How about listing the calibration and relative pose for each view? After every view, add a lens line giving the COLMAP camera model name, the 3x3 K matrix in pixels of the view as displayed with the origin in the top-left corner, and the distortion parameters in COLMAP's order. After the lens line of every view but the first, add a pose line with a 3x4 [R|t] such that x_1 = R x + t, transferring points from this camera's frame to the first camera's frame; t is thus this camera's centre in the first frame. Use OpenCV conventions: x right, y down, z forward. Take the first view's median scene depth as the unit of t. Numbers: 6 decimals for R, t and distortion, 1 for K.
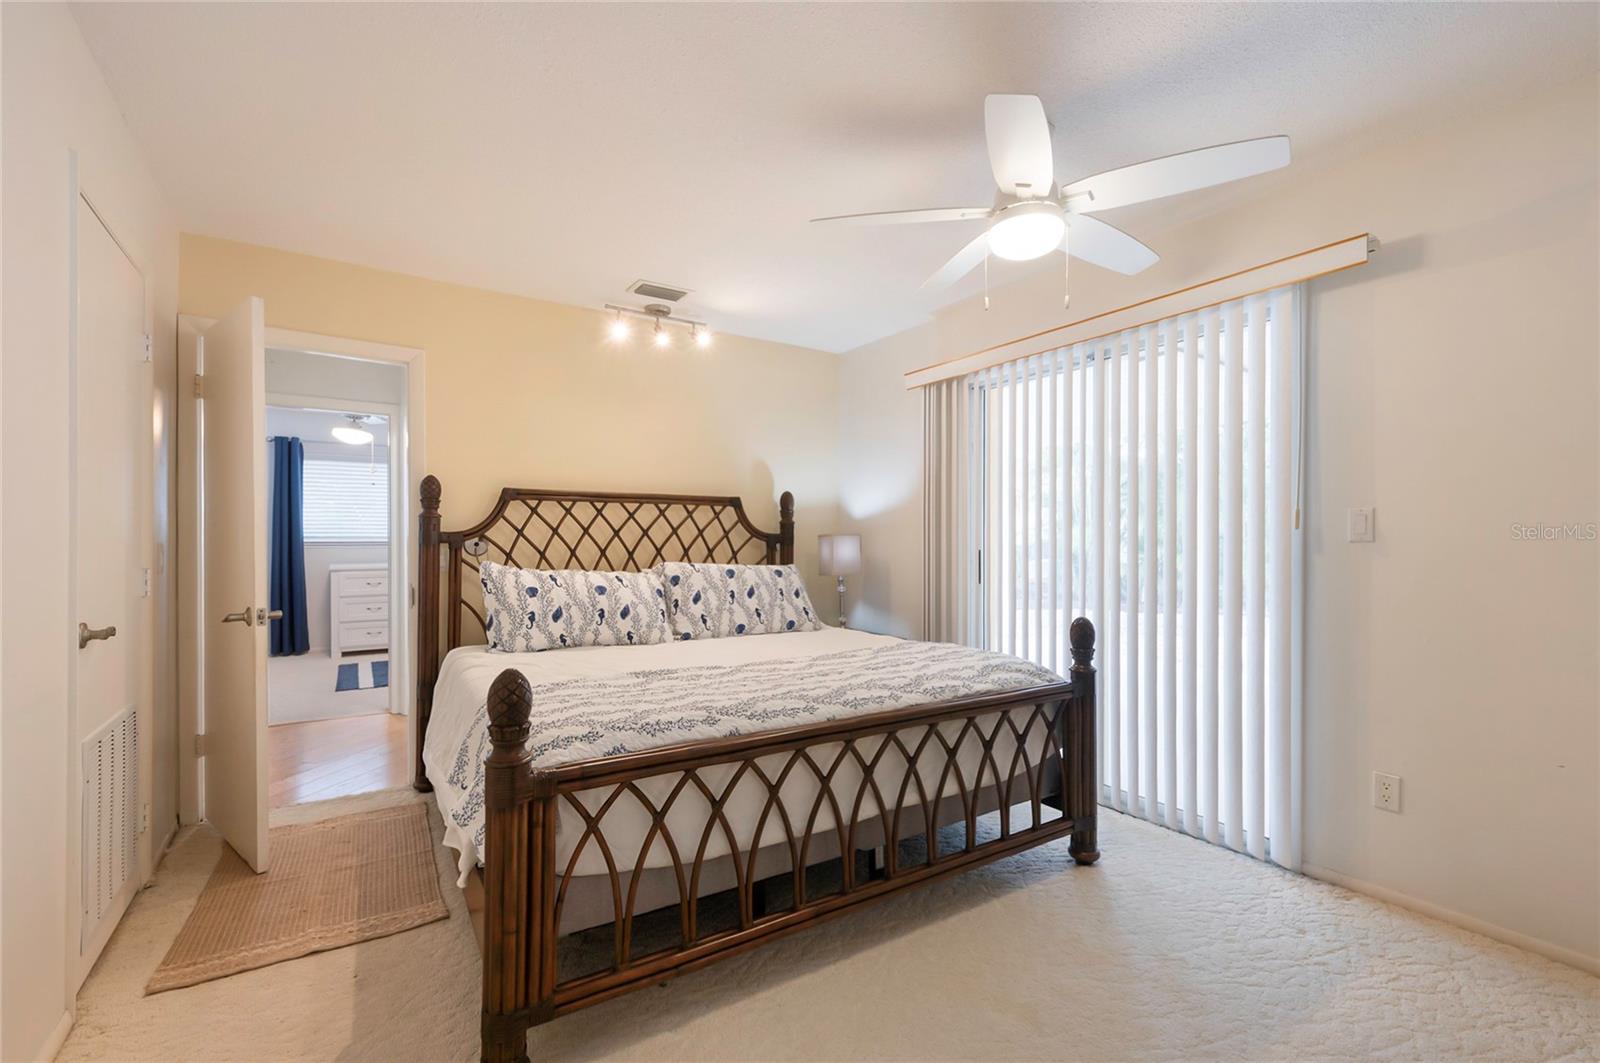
lens RADIAL K [[677.1, 0, 803.1], [0, 677.1, 540.7], [0, 0, 1]] dist [0.000413, 0.000453]
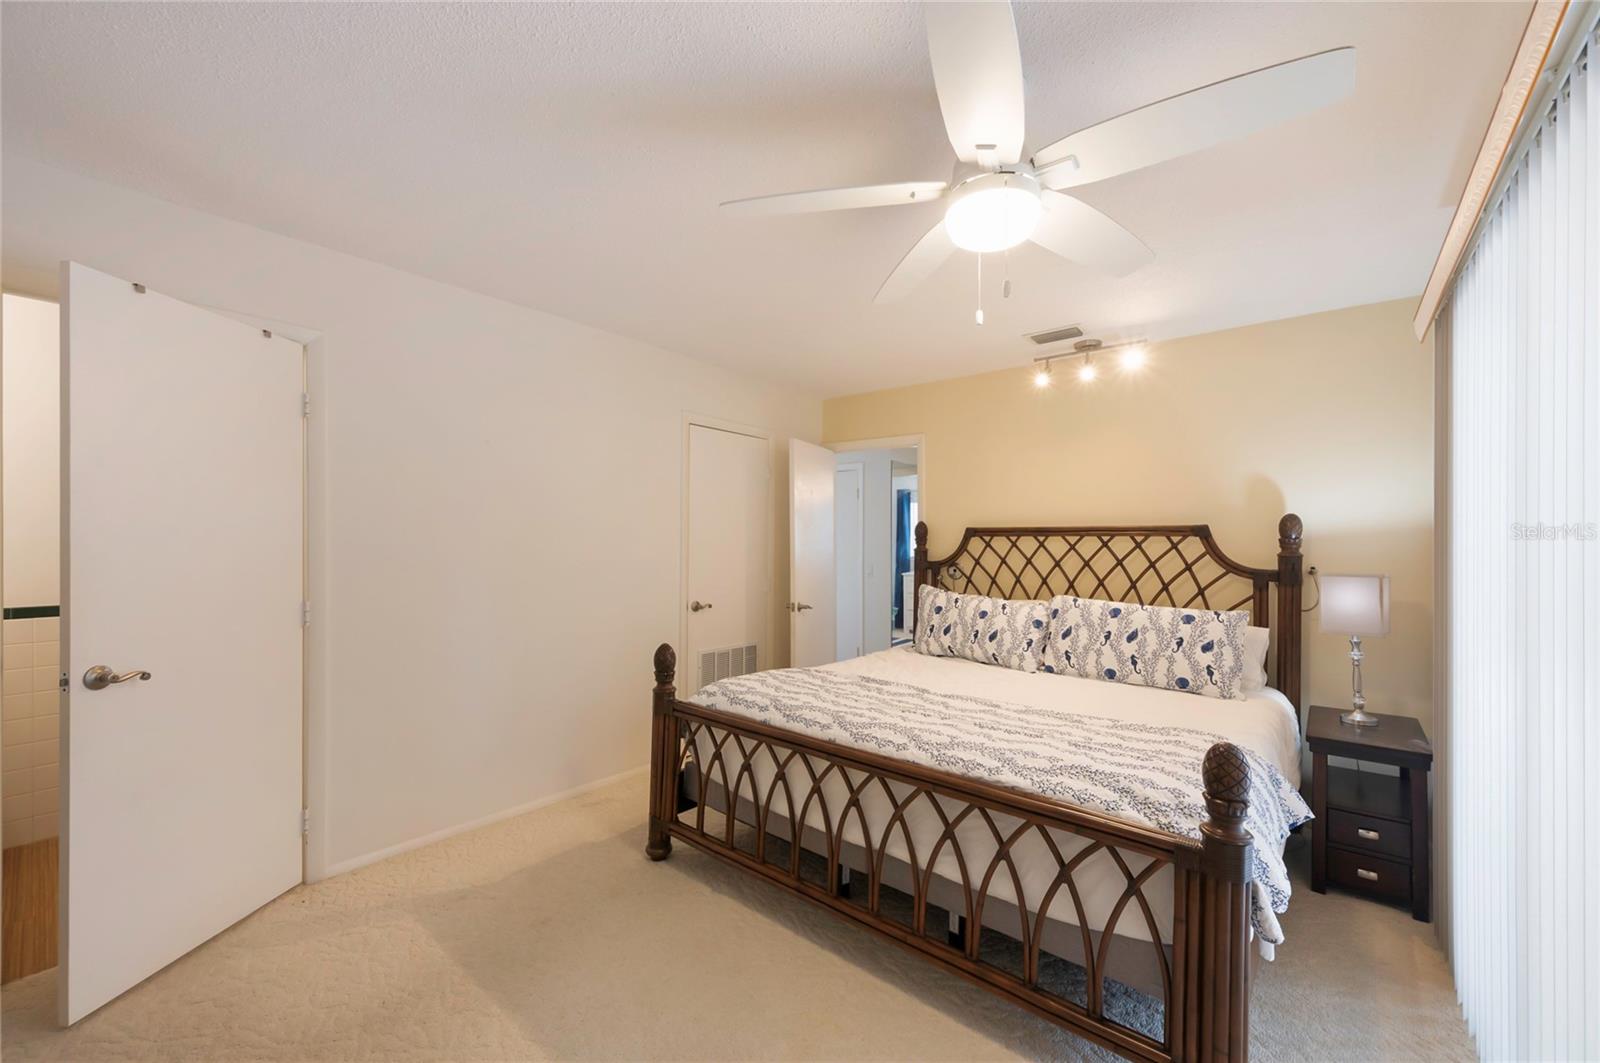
lens RADIAL K [[623.0, 0, 808.6], [0, 623.0, 534.8], [0, 0, 1]] dist [0.001057, 0.000474]
pose [[0.303259, -0.011756, -0.952836, 0.575551], [-0.008165, 0.999855, -0.014934, -0.041666], [0.952873, 0.012309, 0.303119, 0.341622]]
